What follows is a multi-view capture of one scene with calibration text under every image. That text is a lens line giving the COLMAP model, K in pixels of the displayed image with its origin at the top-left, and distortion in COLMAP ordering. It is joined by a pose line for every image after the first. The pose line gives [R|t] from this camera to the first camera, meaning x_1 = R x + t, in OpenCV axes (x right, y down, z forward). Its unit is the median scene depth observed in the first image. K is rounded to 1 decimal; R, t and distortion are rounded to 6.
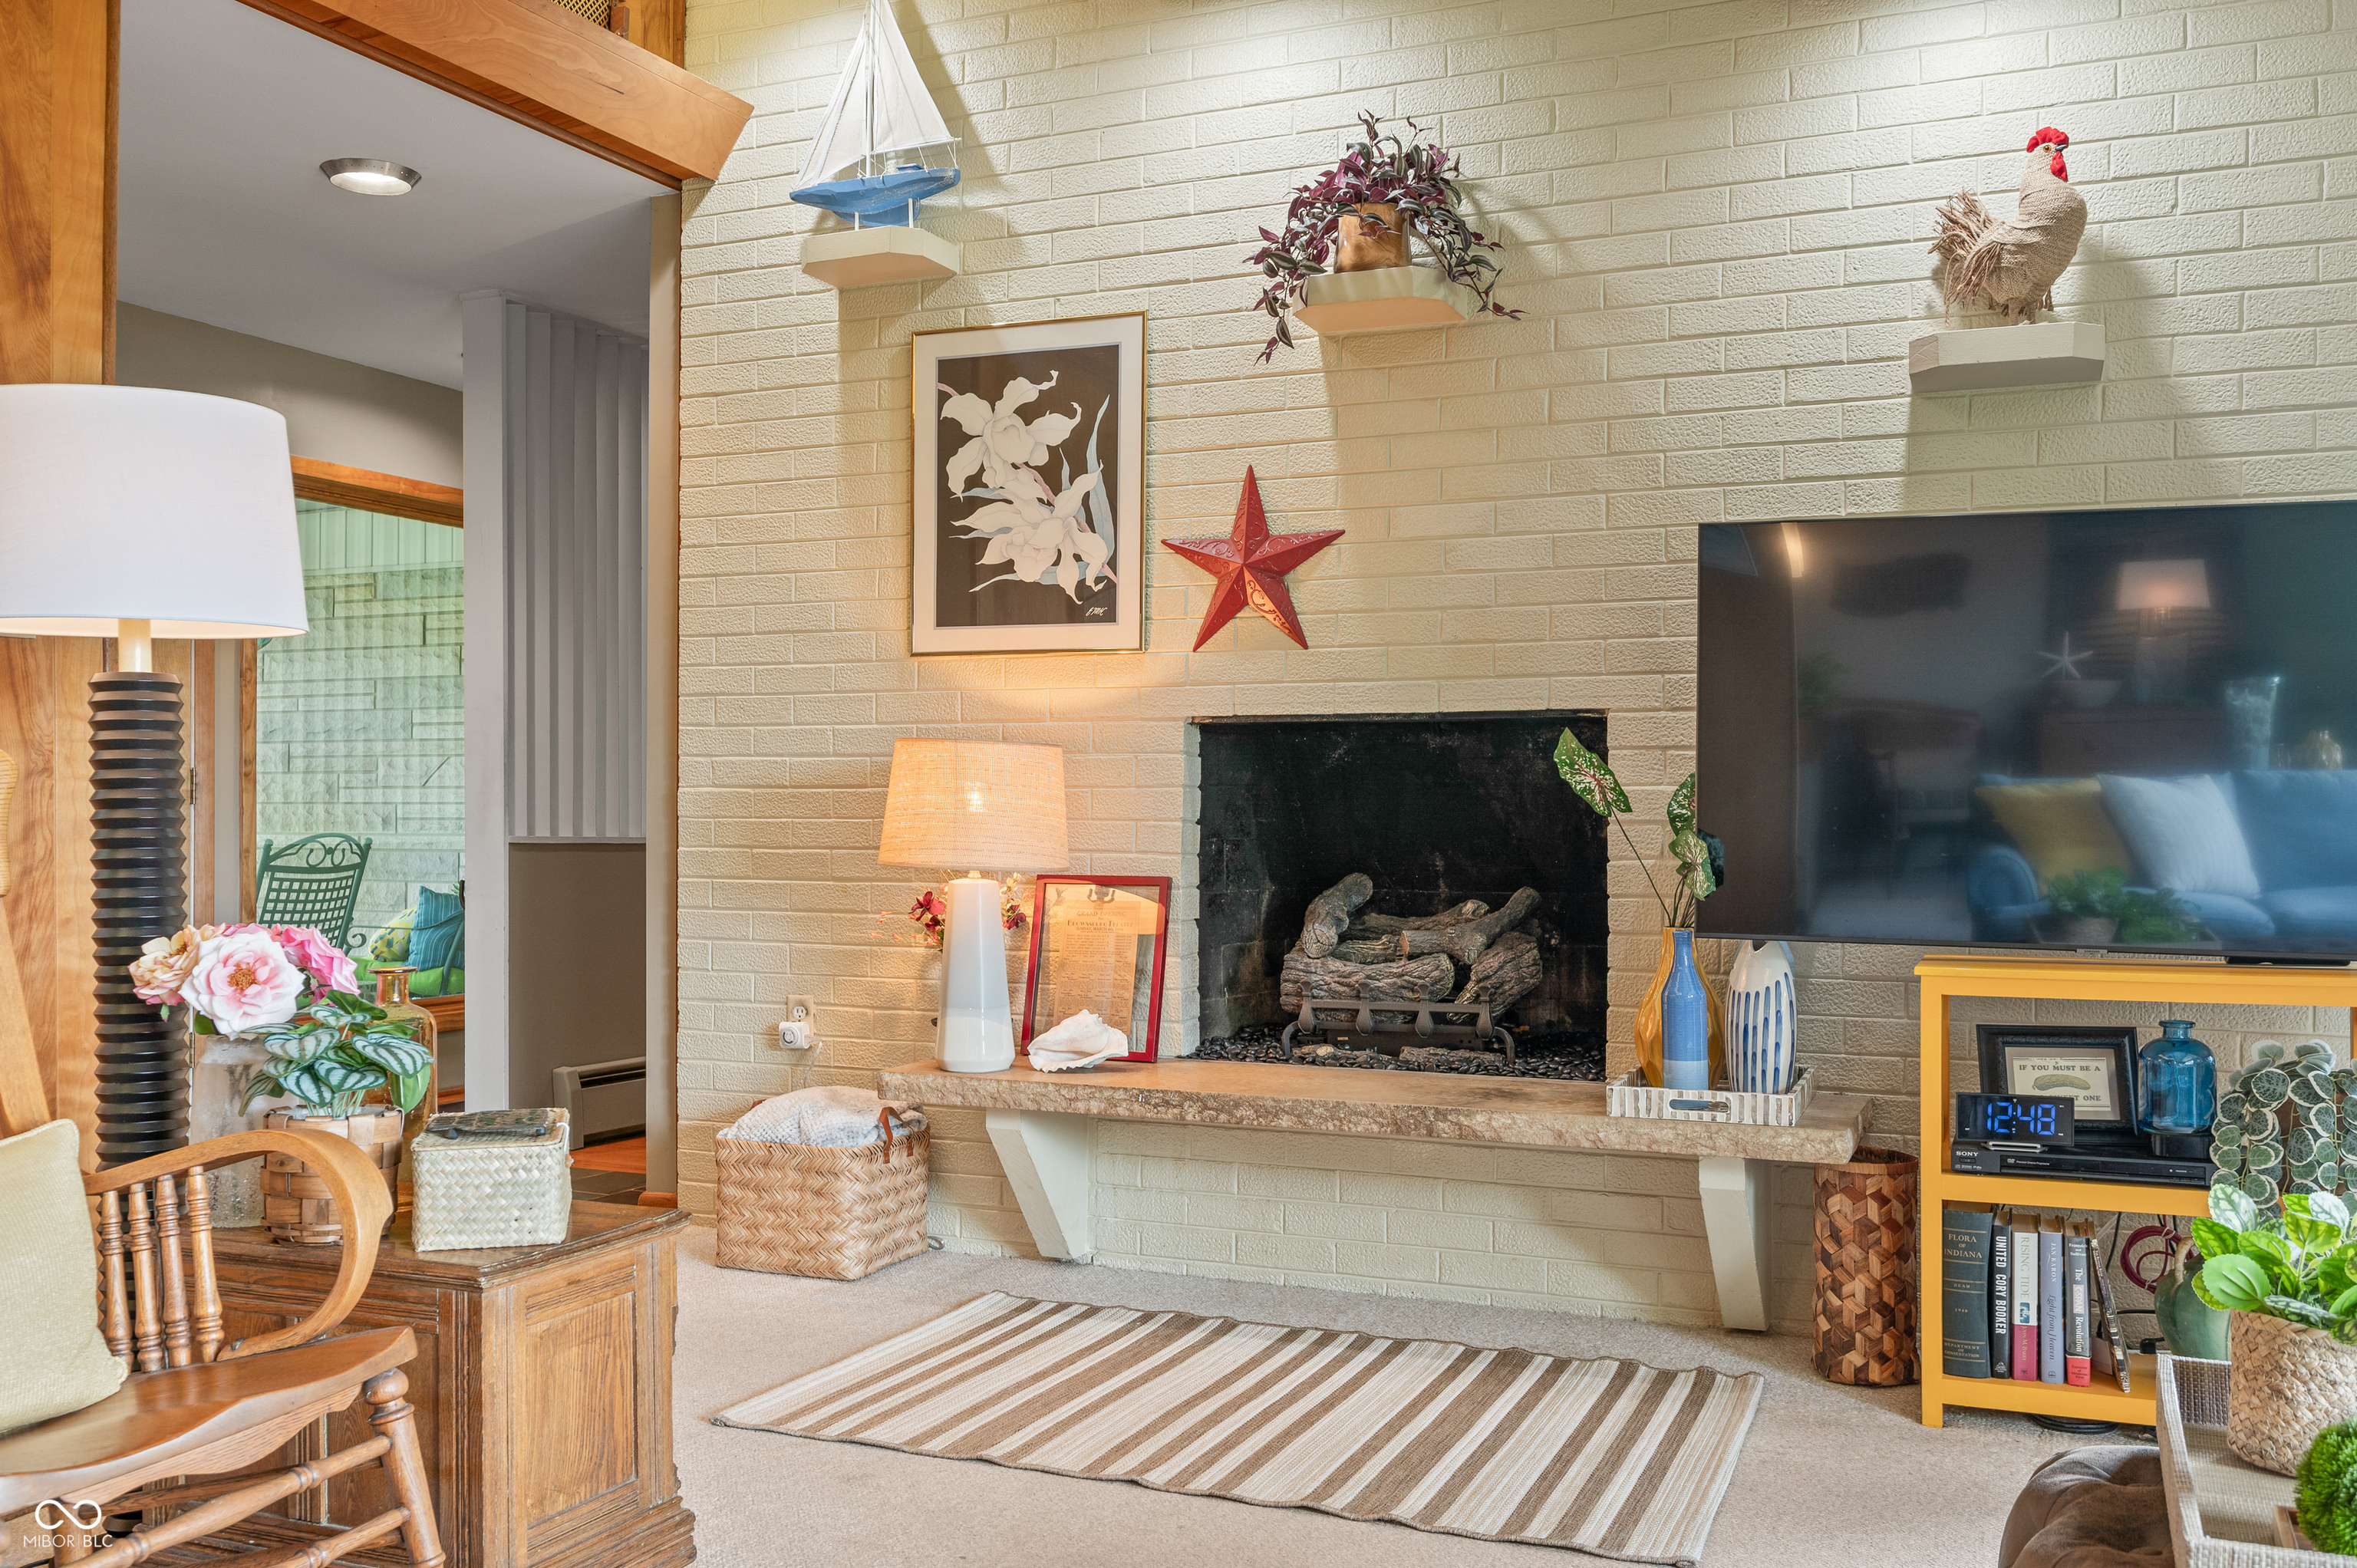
lens RADIAL K [[2061.4, 0, 1178.5], [0, 2061.4, 784.0], [0, 0, 1]] dist [-0.000726, 0.011960]
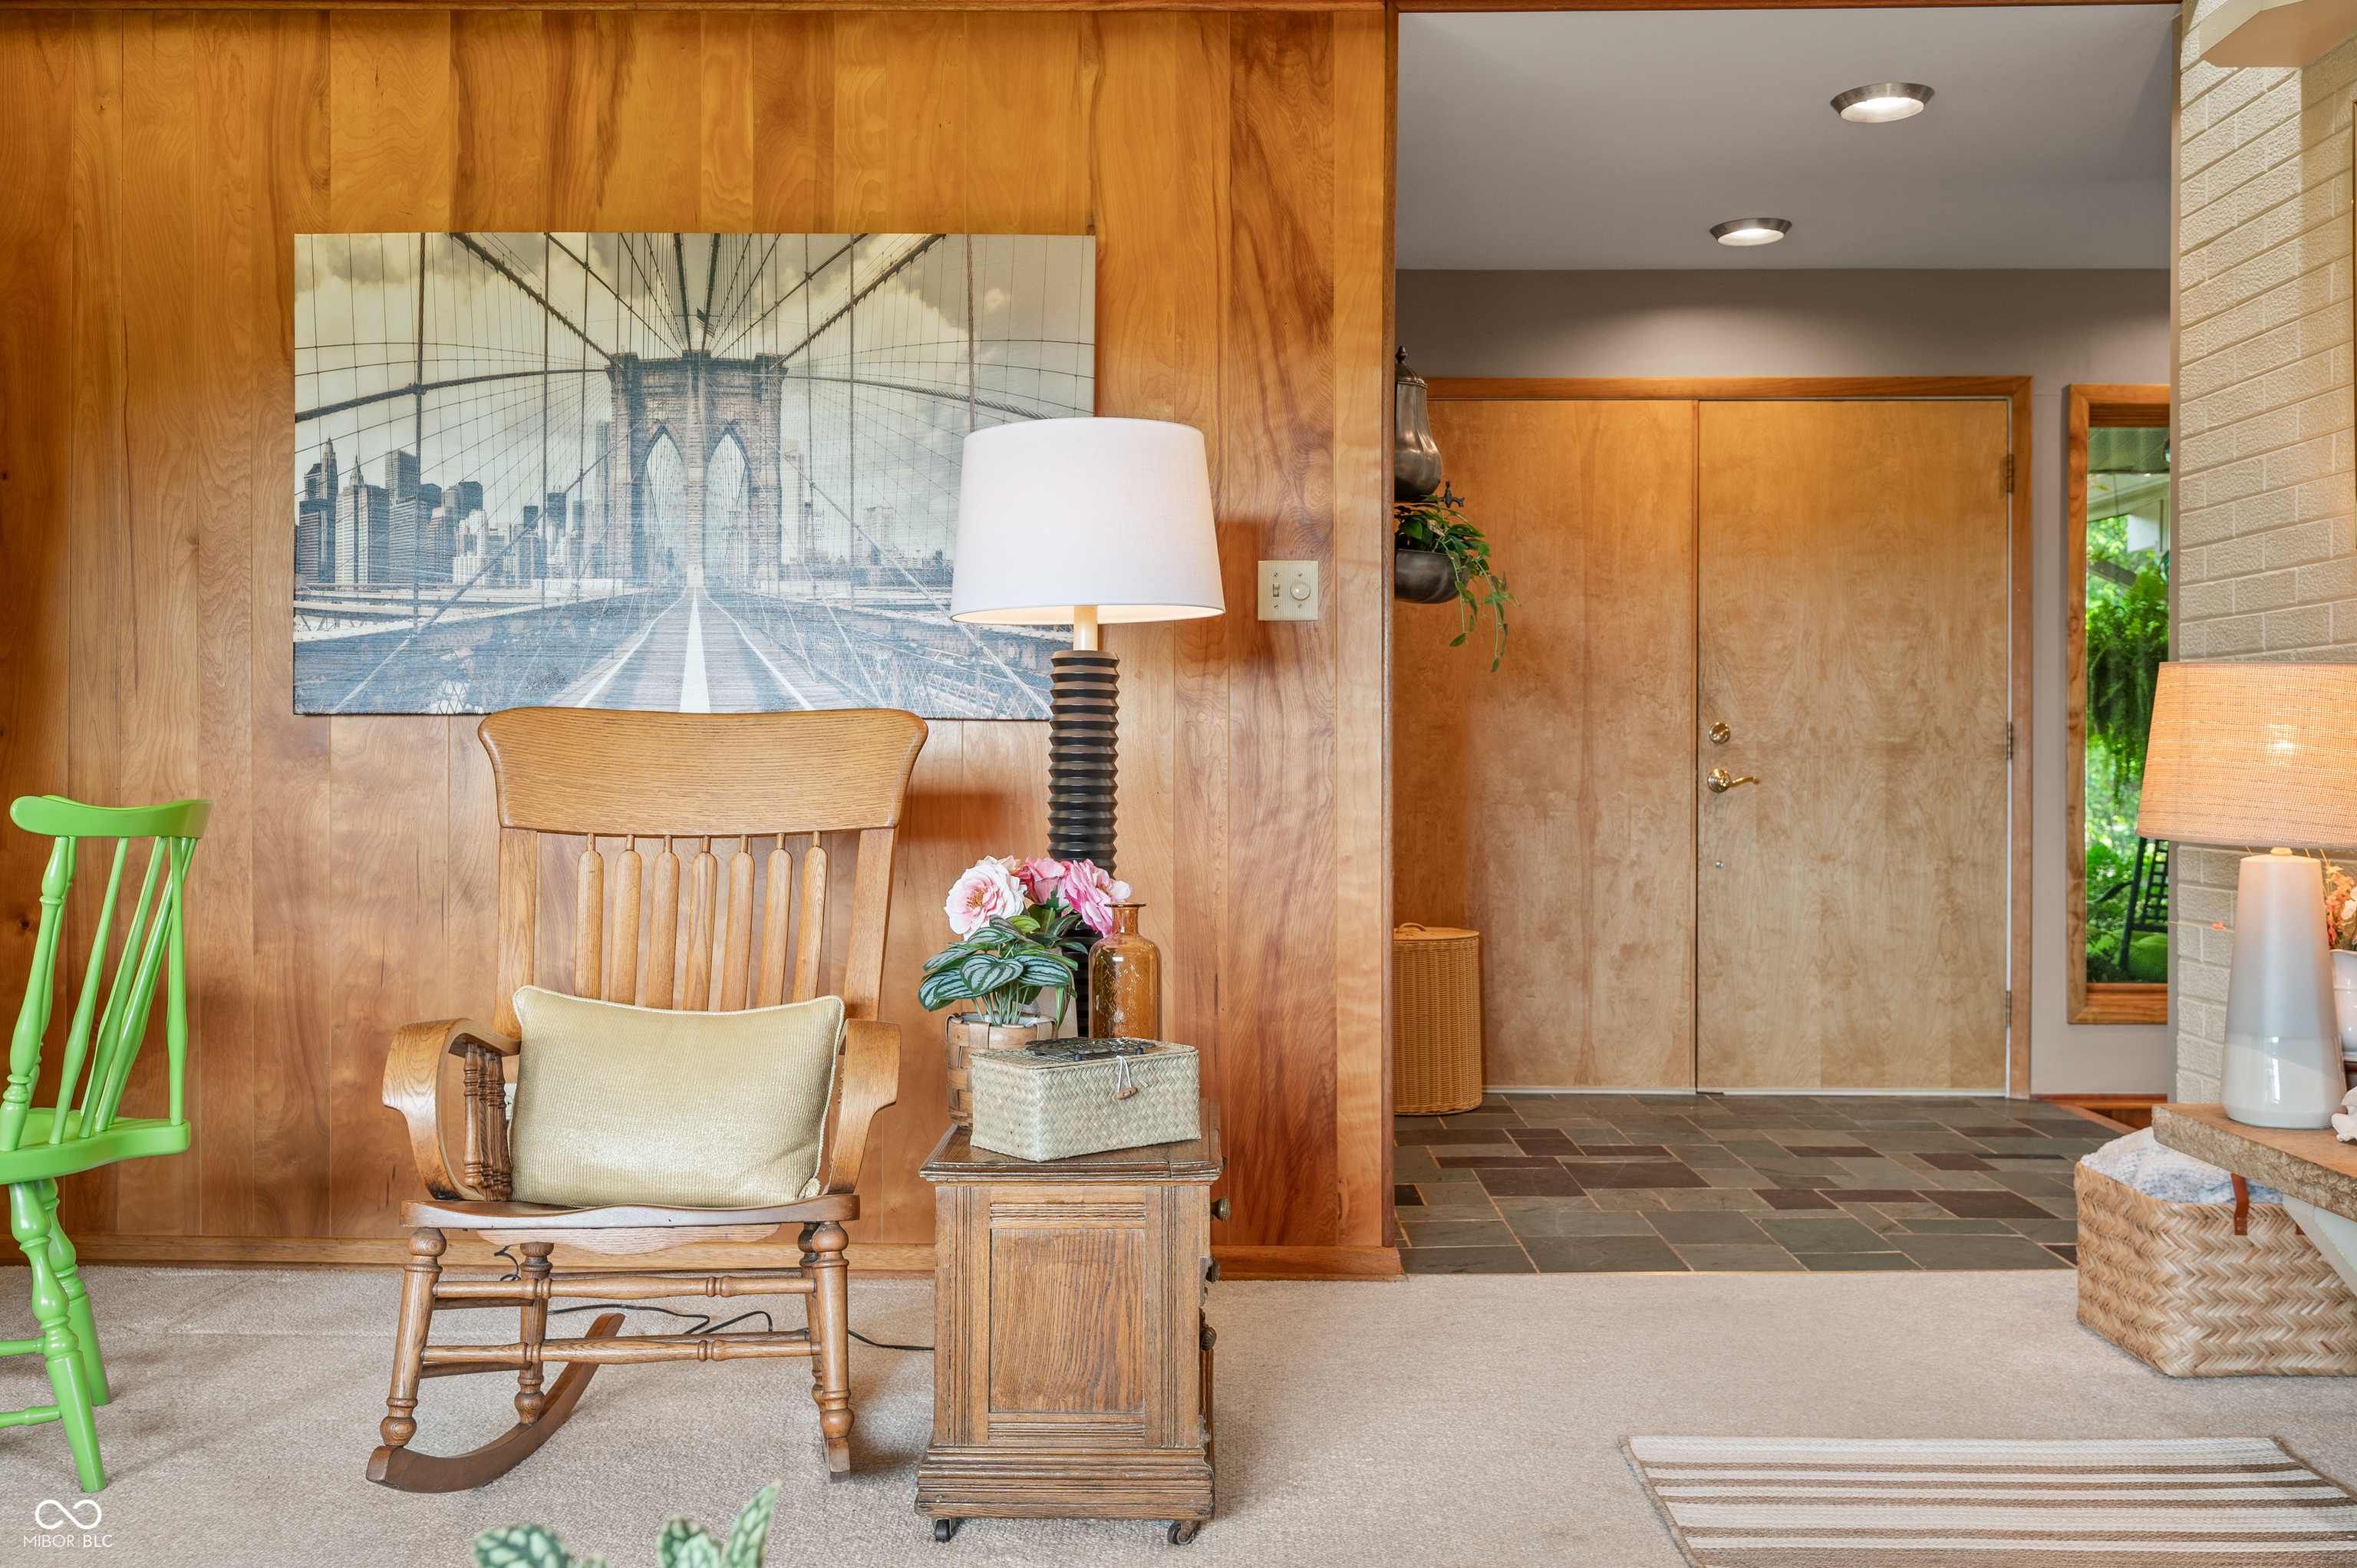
lens RADIAL K [[2070.1, 0, 1176.6], [0, 2070.1, 741.1], [0, 0, 1]] dist [-0.005981, -0.005019]
pose [[0.381618, -0.014476, -0.924207, 0.430279], [0.013408, 0.999859, -0.010124, 0.008677], [0.924223, -0.008529, 0.381758, 0.385851]]
